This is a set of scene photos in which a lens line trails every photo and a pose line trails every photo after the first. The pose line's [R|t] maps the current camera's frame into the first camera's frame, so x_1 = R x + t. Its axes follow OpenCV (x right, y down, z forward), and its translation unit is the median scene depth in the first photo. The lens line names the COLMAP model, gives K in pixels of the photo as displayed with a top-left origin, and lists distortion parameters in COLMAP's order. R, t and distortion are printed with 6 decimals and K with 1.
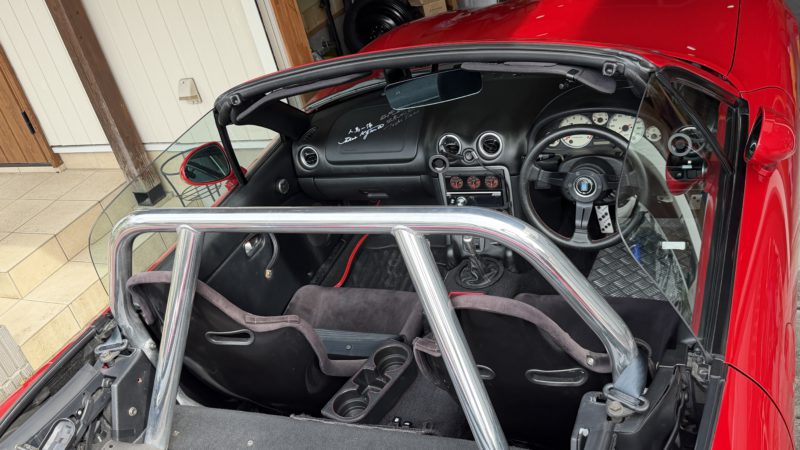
lens RADIAL K [[780.0, 0, 400.0], [0, 780.0, 225.0], [0, 0, 1]] dist [0.190065, -0.435647]
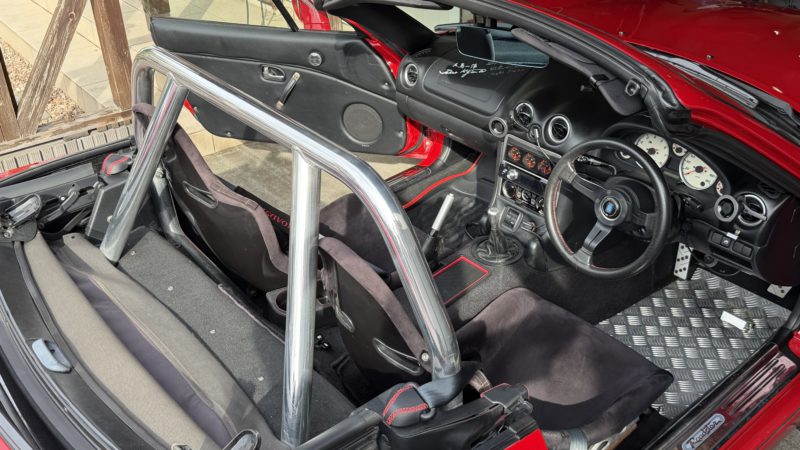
lens RADIAL K [[780.0, 0, 400.0], [0, 780.0, 225.0], [0, 0, 1]] dist [0.190065, -0.435647]
pose [[0.868895, 0.418882, -0.263740, 0.270056], [-0.393300, 0.907746, 0.145986, -0.068261], [0.300560, -0.023118, 0.953483, 0.058527]]
